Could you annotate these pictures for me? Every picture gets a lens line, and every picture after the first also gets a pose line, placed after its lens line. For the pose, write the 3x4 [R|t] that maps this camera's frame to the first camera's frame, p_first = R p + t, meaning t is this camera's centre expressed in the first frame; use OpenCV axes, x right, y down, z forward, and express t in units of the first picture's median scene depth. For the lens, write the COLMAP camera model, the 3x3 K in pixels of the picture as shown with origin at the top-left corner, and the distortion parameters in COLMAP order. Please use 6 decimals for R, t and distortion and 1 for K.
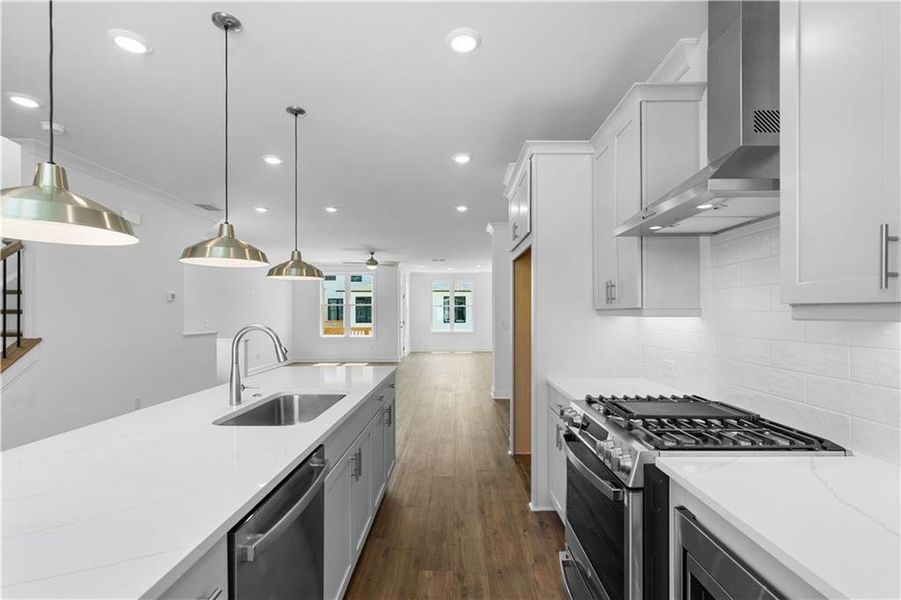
lens RADIAL K [[409.2, 0, 446.9], [0, 409.2, 296.1], [0, 0, 1]] dist [0.000456, 0.000311]
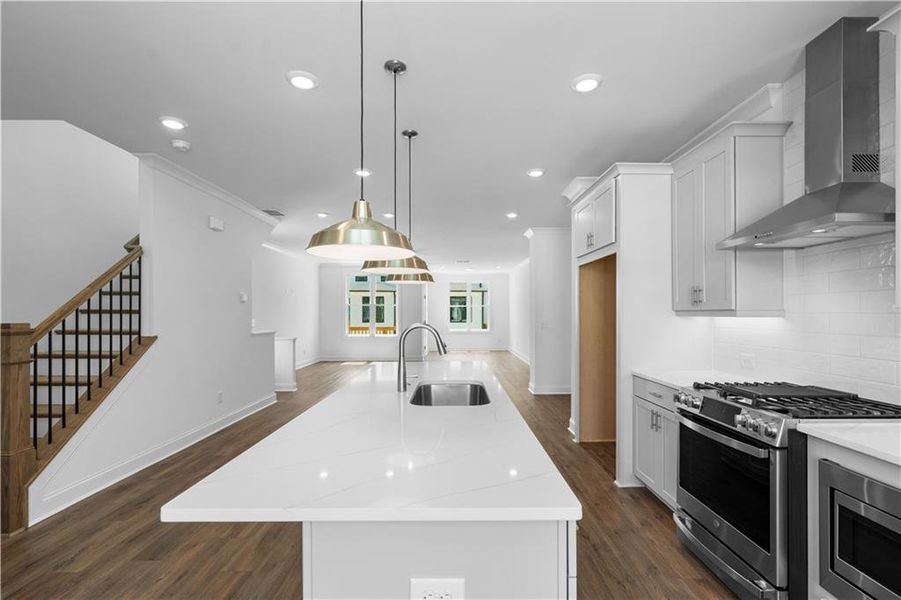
lens RADIAL K [[413.7, 0, 446.4], [0, 413.7, 295.9], [0, 0, 1]] dist [-0.002067, 0.000848]
pose [[0.999745, 0.002212, 0.022462, -0.338004], [-0.002213, 0.999998, 0.000026, -0.008038], [-0.022462, -0.000076, 0.999748, -0.157925]]
